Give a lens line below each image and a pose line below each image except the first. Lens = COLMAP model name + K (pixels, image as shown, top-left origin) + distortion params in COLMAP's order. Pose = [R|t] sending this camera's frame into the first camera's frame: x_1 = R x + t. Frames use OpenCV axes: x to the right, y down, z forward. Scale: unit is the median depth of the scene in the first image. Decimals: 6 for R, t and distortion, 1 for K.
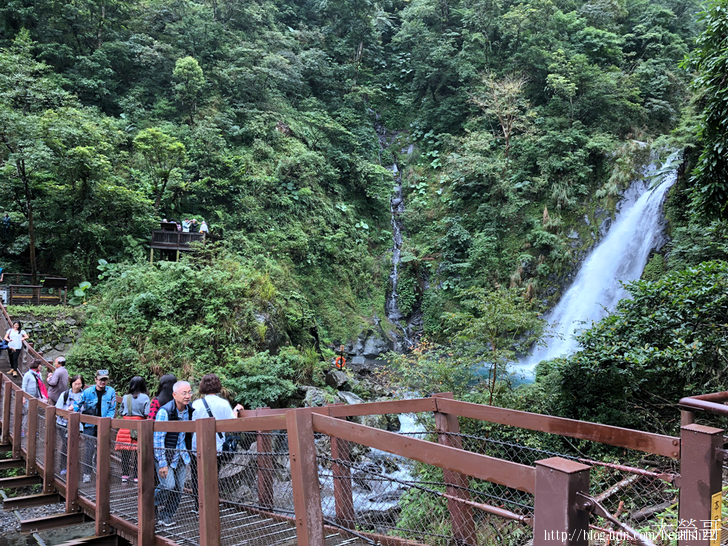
lens RADIAL K [[600.0, 0, 364.0], [0, 600.0, 273.0], [0, 0, 1]] dist [0.003877, -0.000114]
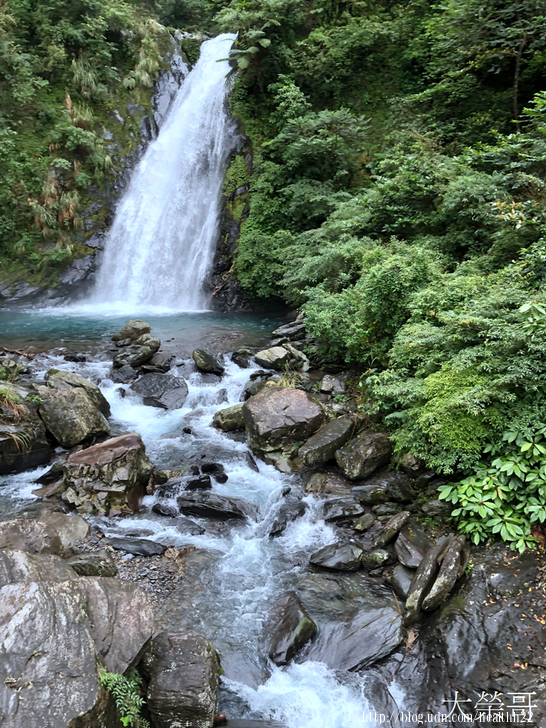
lens RADIAL K [[590.6, 0, 259.8], [0, 590.6, 374.7], [0, 0, 1]] dist [0.005650, 0.002924]
pose [[0.637869, -0.225129, 0.736505, -0.171343], [0.031313, 0.963111, 0.267277, 0.038716], [-0.769508, -0.147426, 0.621388, 0.311963]]
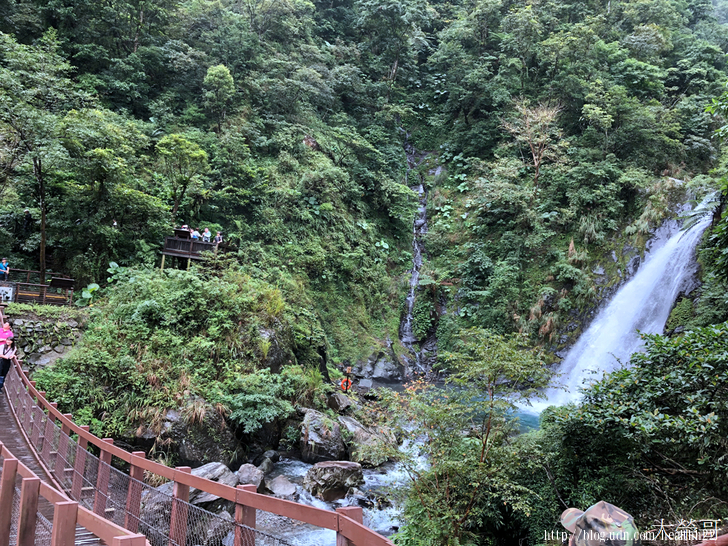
lens RADIAL K [[599.1, 0, 361.2], [0, 599.1, 274.2], [0, 0, 1]] dist [0.005026, 0.000861]
pose [[0.996009, 0.074831, -0.048637, 0.014787], [-0.075904, 0.996902, -0.020597, -0.008826], [0.046946, 0.024207, 0.998604, 0.018460]]
